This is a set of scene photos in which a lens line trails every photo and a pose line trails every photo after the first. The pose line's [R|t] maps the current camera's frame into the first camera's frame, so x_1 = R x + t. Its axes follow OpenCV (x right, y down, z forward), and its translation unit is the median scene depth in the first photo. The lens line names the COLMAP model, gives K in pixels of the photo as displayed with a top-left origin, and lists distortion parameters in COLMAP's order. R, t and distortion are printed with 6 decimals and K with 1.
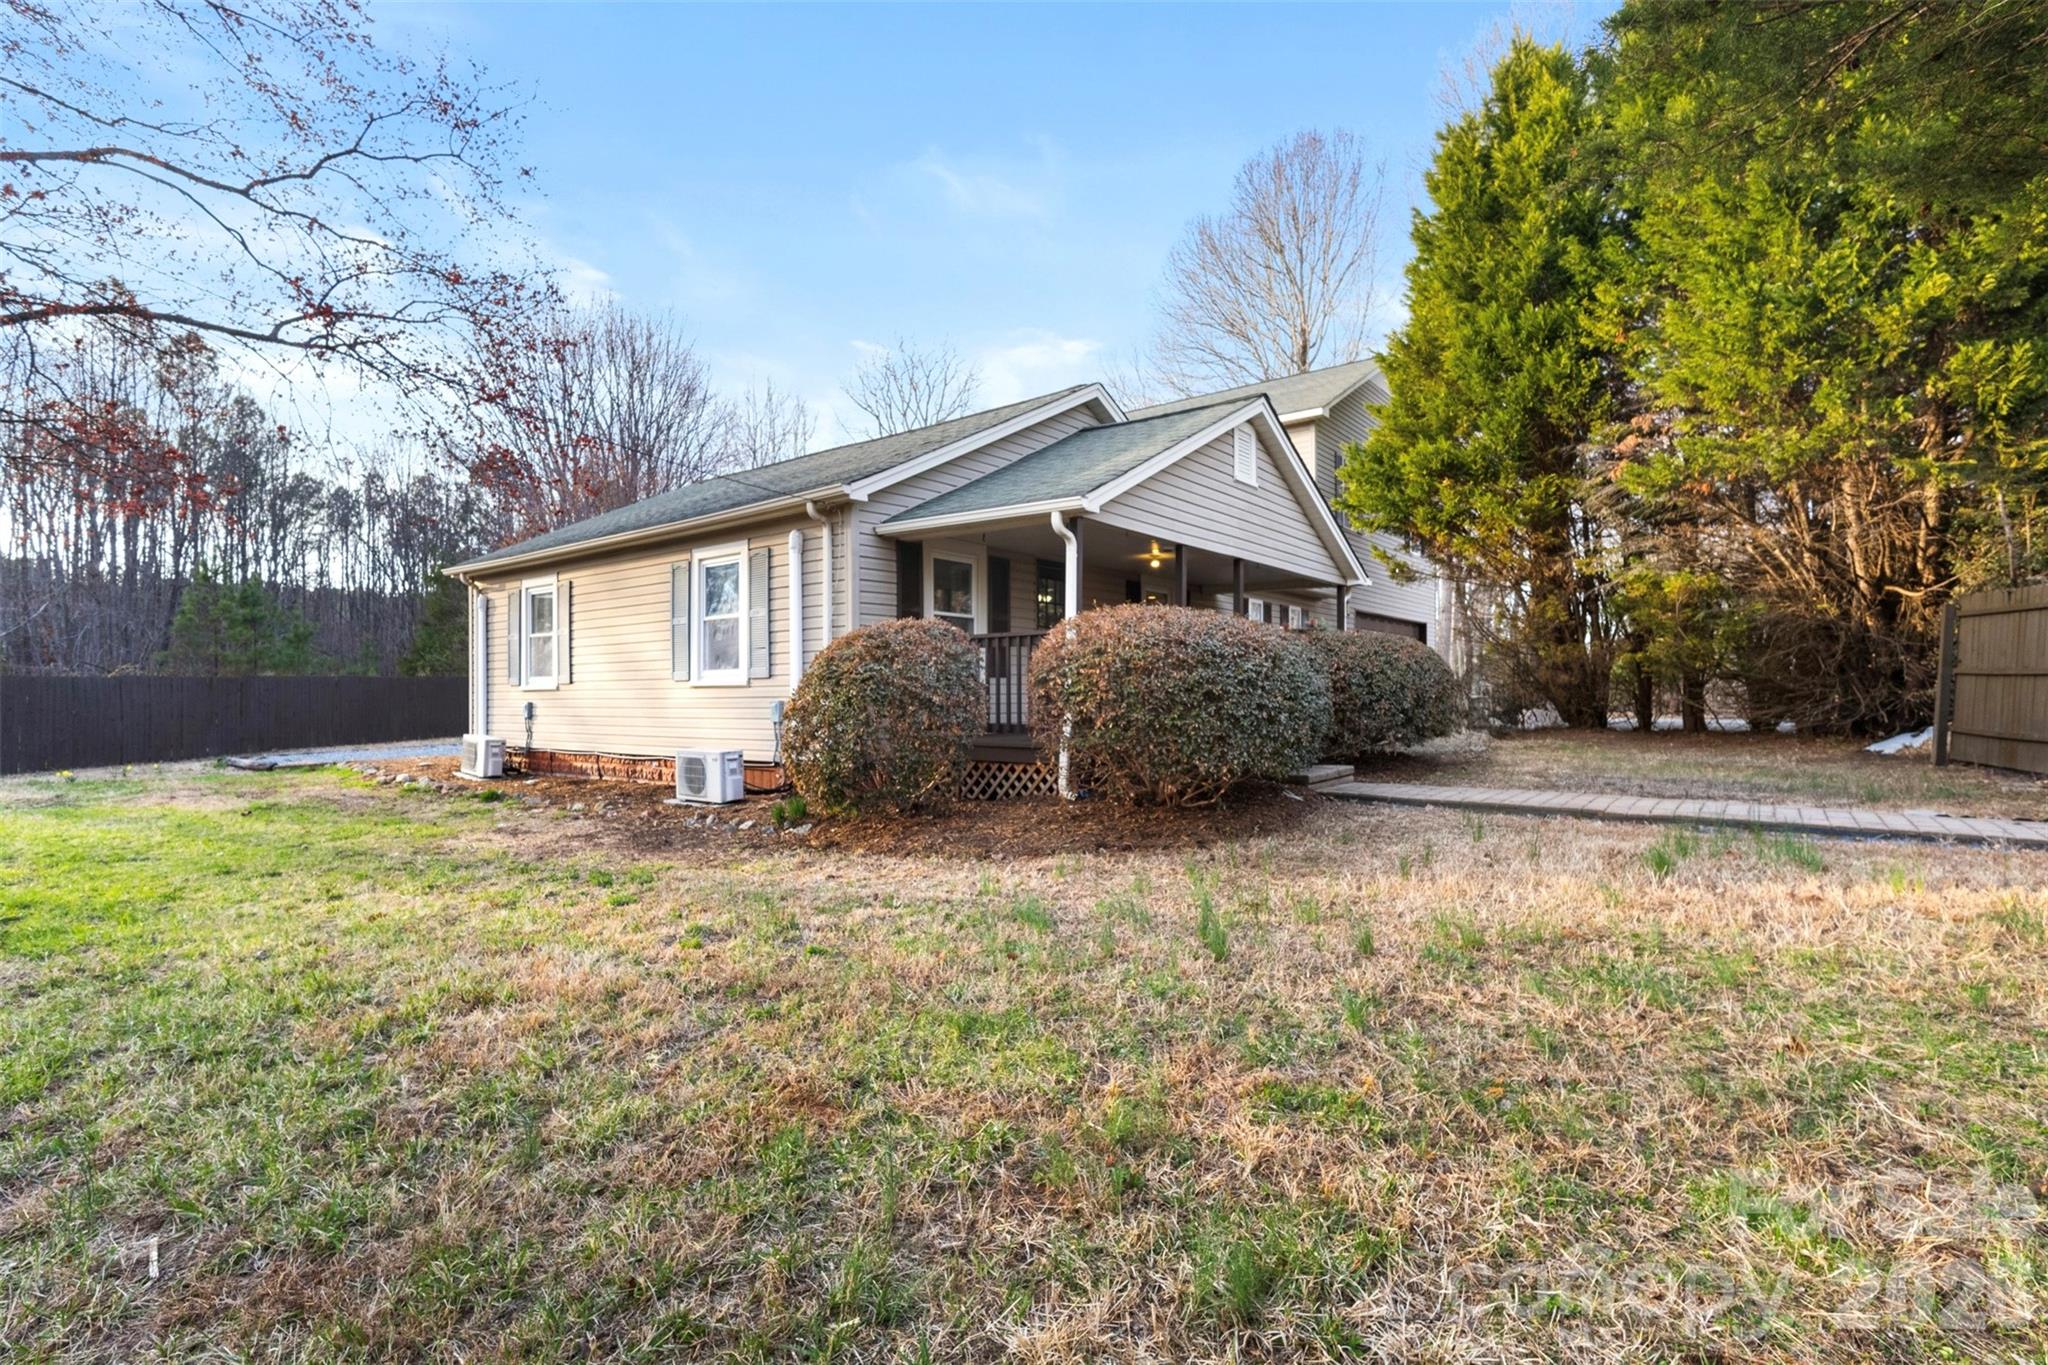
lens RADIAL K [[926.9, 0, 1016.7], [0, 926.9, 688.6], [0, 0, 1]] dist [-0.001140, -0.000119]
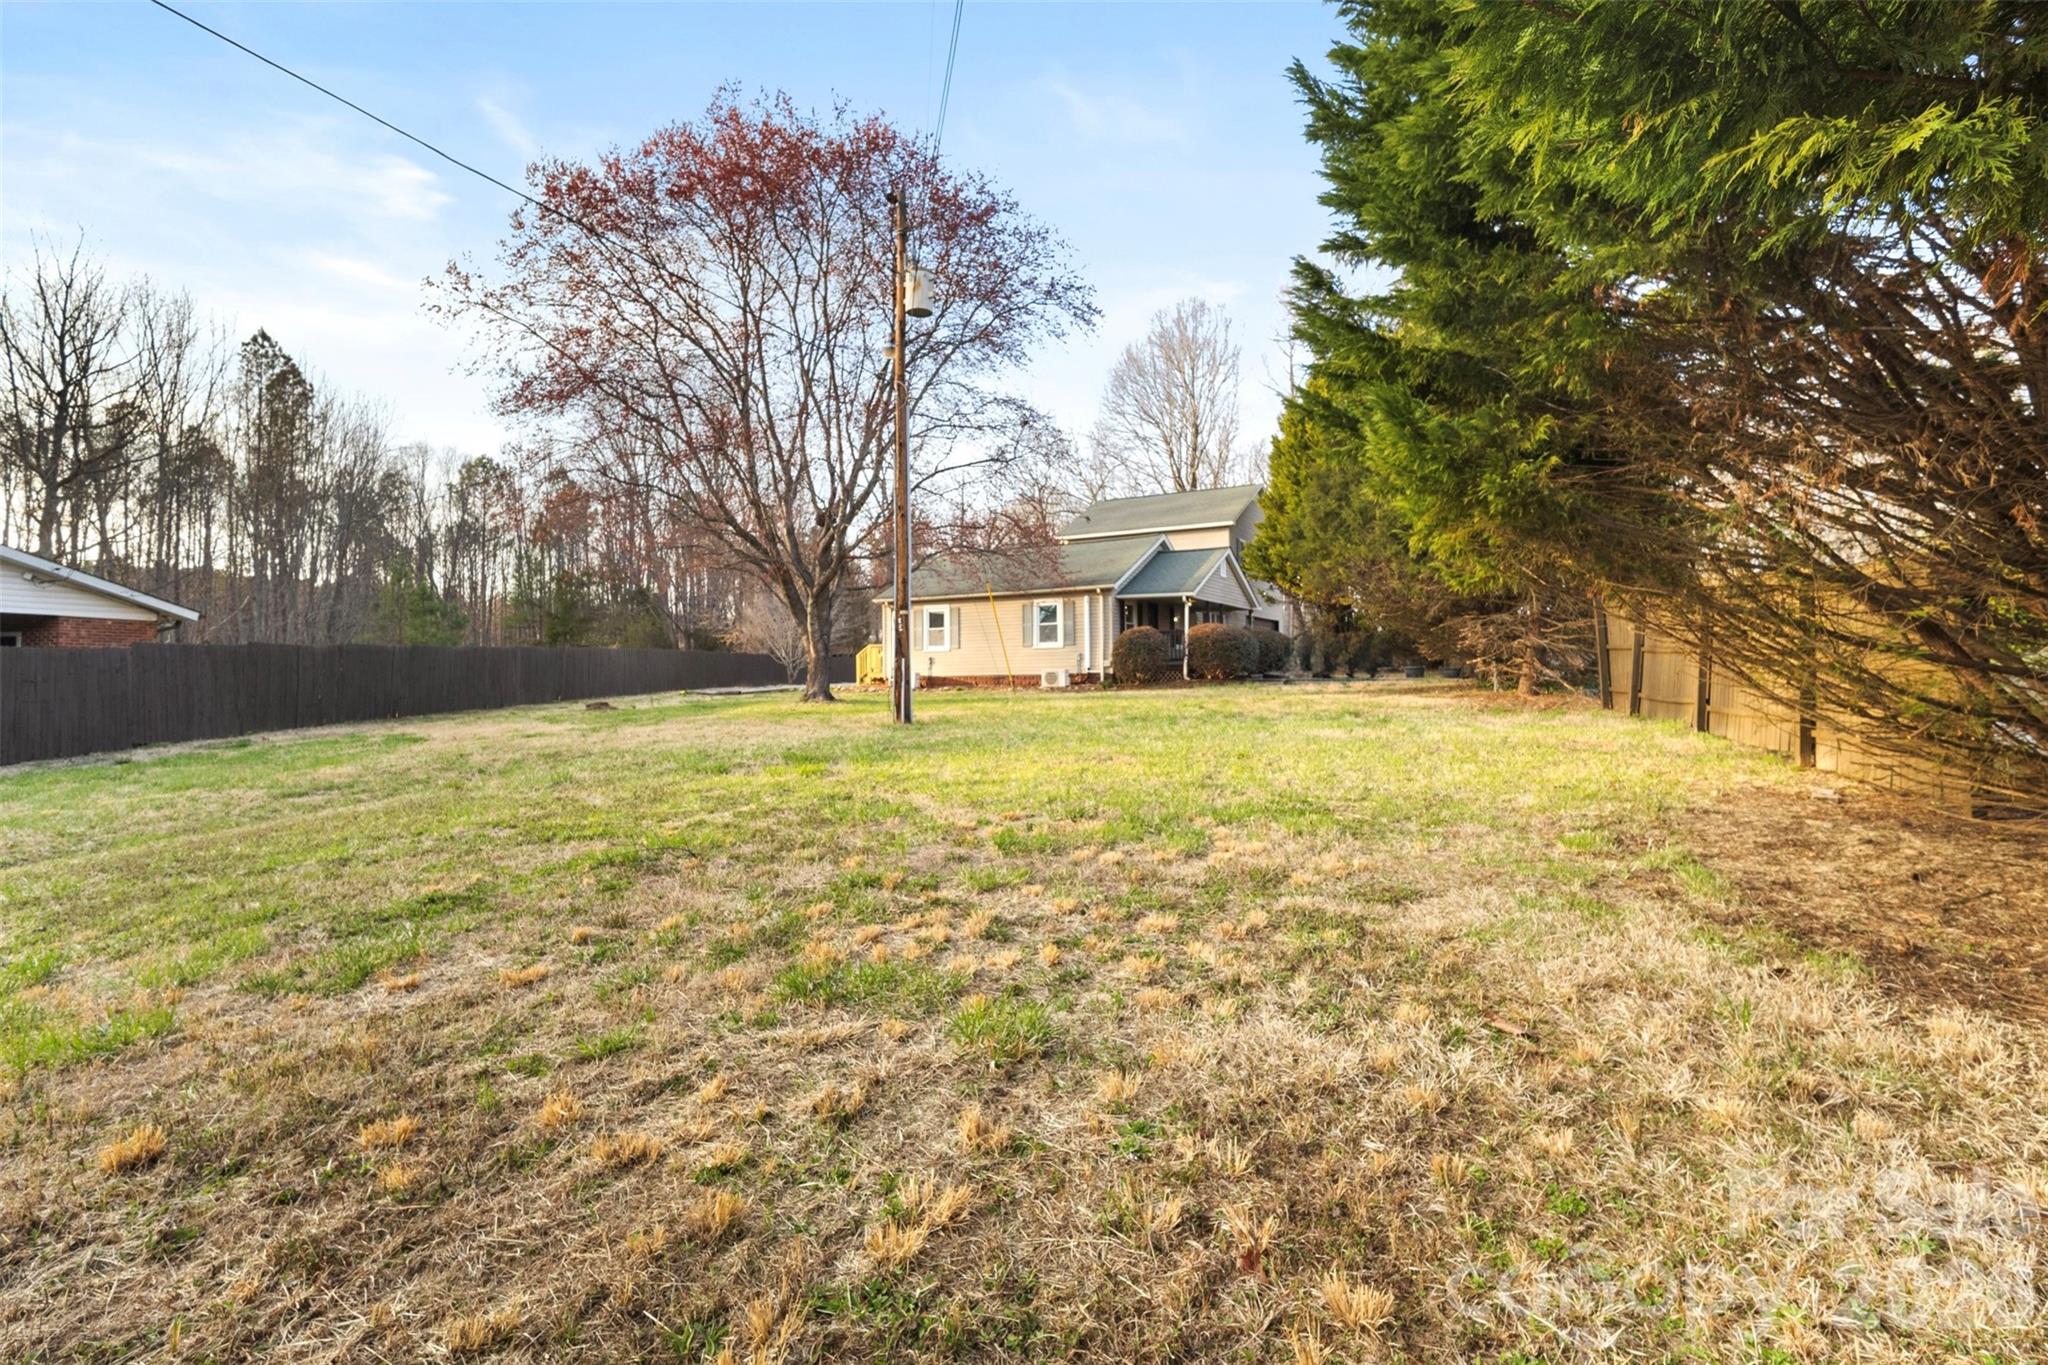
lens RADIAL K [[926.9, 0, 1028.6], [0, 926.9, 675.5], [0, 0, 1]] dist [-0.001140, -0.000119]
pose [[0.985258, -0.010440, 0.170758, -0.573108], [0.009698, 0.999940, 0.005178, 0.043156], [-0.170801, -0.003446, 0.985299, -1.169017]]
